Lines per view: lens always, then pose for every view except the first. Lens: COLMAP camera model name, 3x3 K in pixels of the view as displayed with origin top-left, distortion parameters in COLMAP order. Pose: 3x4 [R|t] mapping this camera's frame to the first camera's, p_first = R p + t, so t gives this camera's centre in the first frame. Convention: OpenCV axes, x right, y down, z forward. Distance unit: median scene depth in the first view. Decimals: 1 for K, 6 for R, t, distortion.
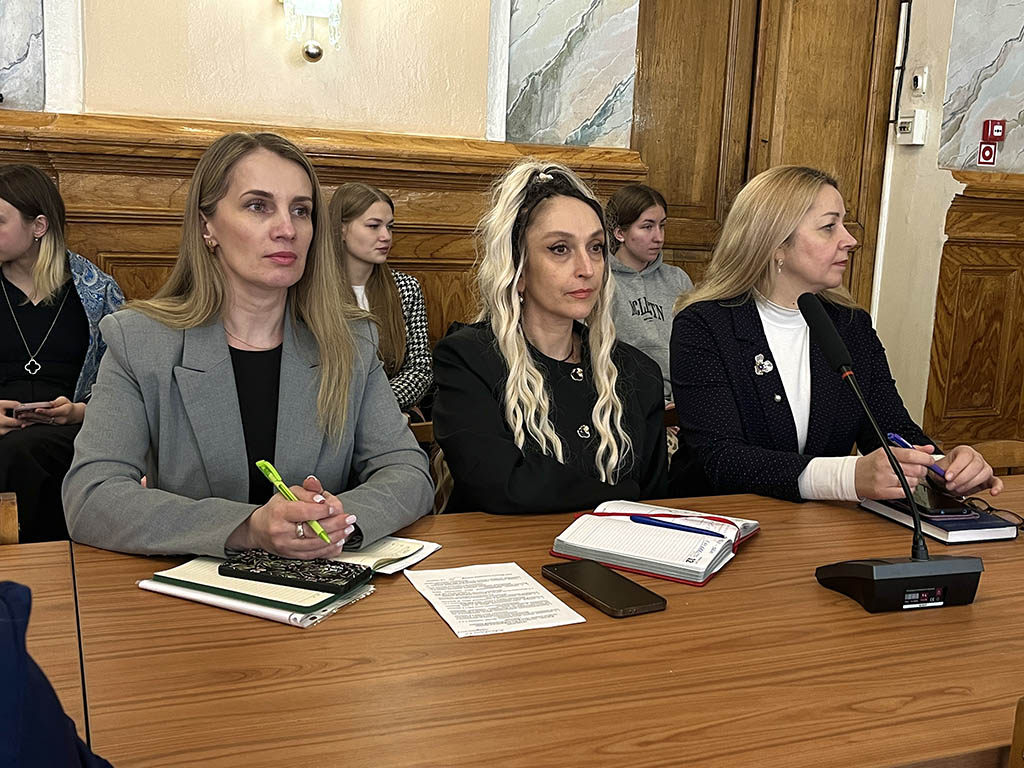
lens RADIAL K [[1105.9, 0, 512.0], [0, 1105.9, 384.0], [0, 0, 1]] dist [-0.001820, -0.007859]
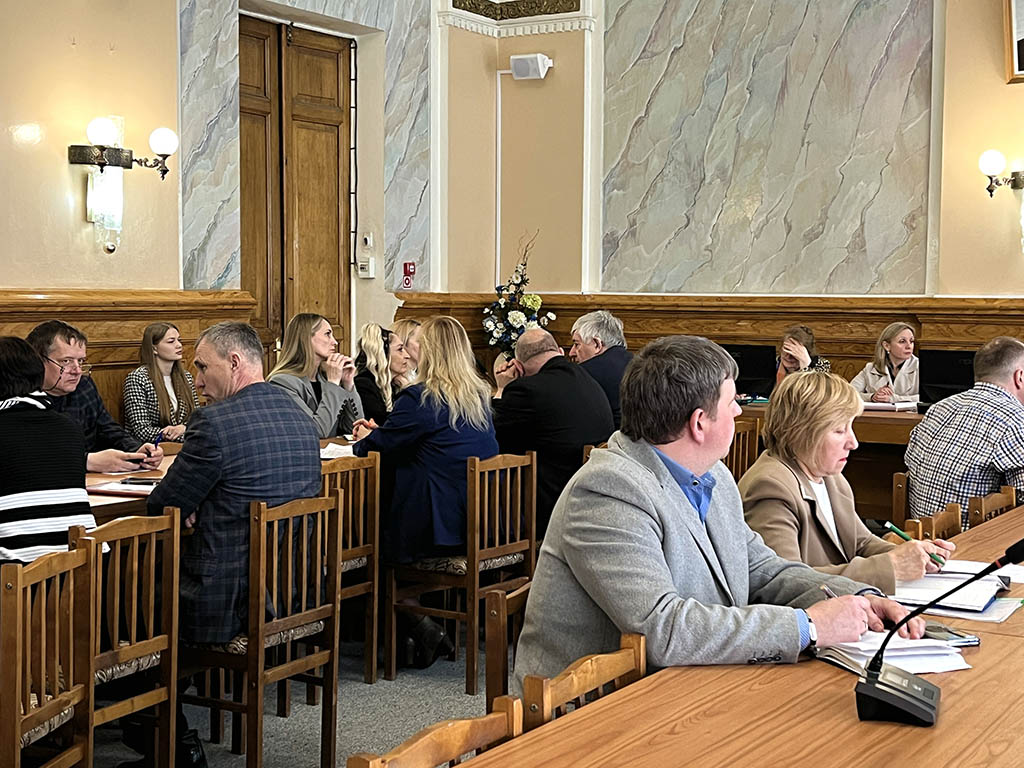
lens RADIAL K [[1451.8, 0, 518.7], [0, 1451.8, 385.7], [0, 0, 1]] dist [0.181268, -0.811068]
pose [[0.816745, -0.073450, 0.572304, -0.748068], [0.125903, 0.990650, -0.052538, 0.094359], [-0.563095, 0.114965, 0.818357, -0.947444]]
